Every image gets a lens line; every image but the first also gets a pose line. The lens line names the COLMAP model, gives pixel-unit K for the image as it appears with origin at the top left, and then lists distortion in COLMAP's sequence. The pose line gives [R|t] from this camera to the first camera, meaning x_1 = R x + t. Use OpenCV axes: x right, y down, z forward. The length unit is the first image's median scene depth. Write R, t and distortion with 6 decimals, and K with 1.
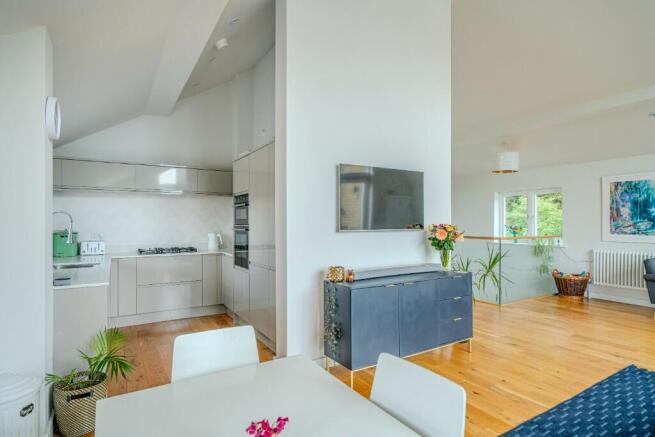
lens RADIAL K [[326.0, 0, 323.1], [0, 326.0, 220.2], [0, 0, 1]] dist [-0.020253, 0.000072]
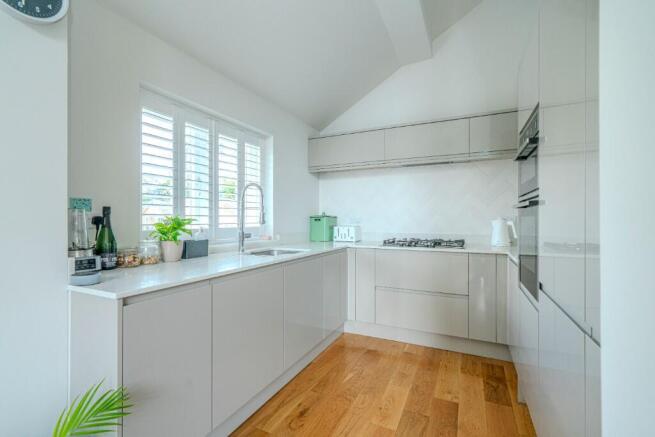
lens RADIAL K [[302.6, 0, 324.8], [0, 302.6, 216.0], [0, 0, 1]] dist [0.004443, -0.000109]
pose [[0.548950, -0.004923, -0.835841, -0.050670], [0.007888, 0.999969, -0.000709, 0.037725], [0.835818, -0.006204, 0.548972, 0.502250]]
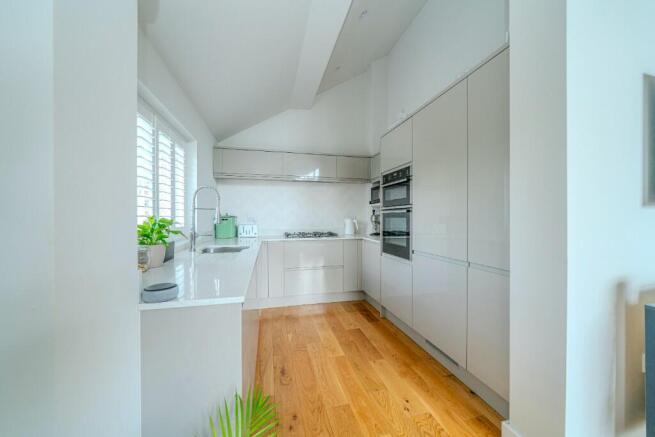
lens RADIAL K [[227.7, 0, 332.6], [0, 227.7, 217.3], [0, 0, 1]] dist [-0.002564, -0.000372]
pose [[0.955902, 0.001773, -0.293682, -0.216741], [0.000733, 0.999964, 0.008423, 0.034587], [0.293686, -0.008267, 0.955866, 0.352611]]
